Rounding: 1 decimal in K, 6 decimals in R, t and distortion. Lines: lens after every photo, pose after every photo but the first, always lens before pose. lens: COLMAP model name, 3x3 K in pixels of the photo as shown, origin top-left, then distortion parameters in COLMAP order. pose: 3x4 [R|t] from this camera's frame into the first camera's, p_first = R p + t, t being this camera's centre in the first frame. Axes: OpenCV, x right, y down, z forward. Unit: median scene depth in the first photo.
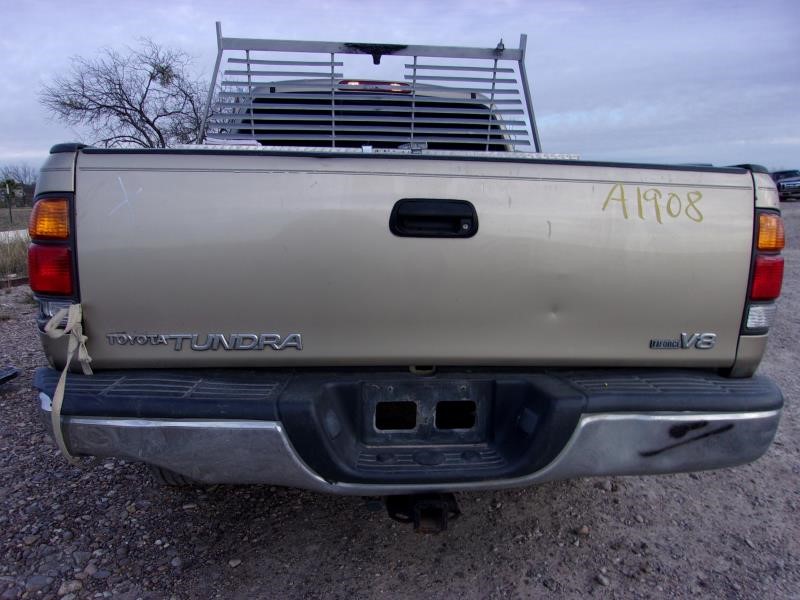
lens RADIAL K [[628.2, 0, 396.1], [0, 628.2, 295.4], [0, 0, 1]] dist [0.016774, 0.012544]
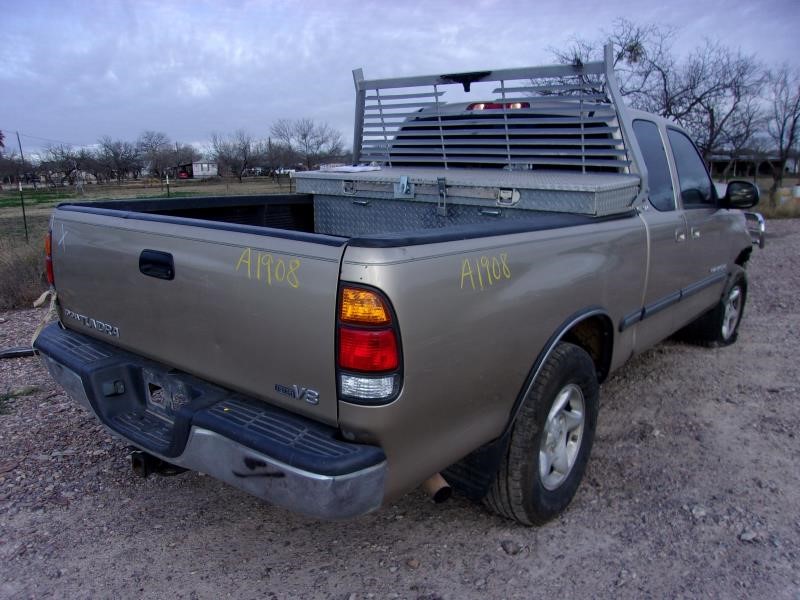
lens RADIAL K [[628.2, 0, 403.5], [0, 628.2, 301.4], [0, 0, 1]] dist [0.016774, 0.012544]
pose [[0.726308, 0.151853, -0.670386, 0.652916], [-0.122929, 0.988265, 0.090674, -0.103152], [0.676288, 0.016553, 0.736452, 0.158079]]
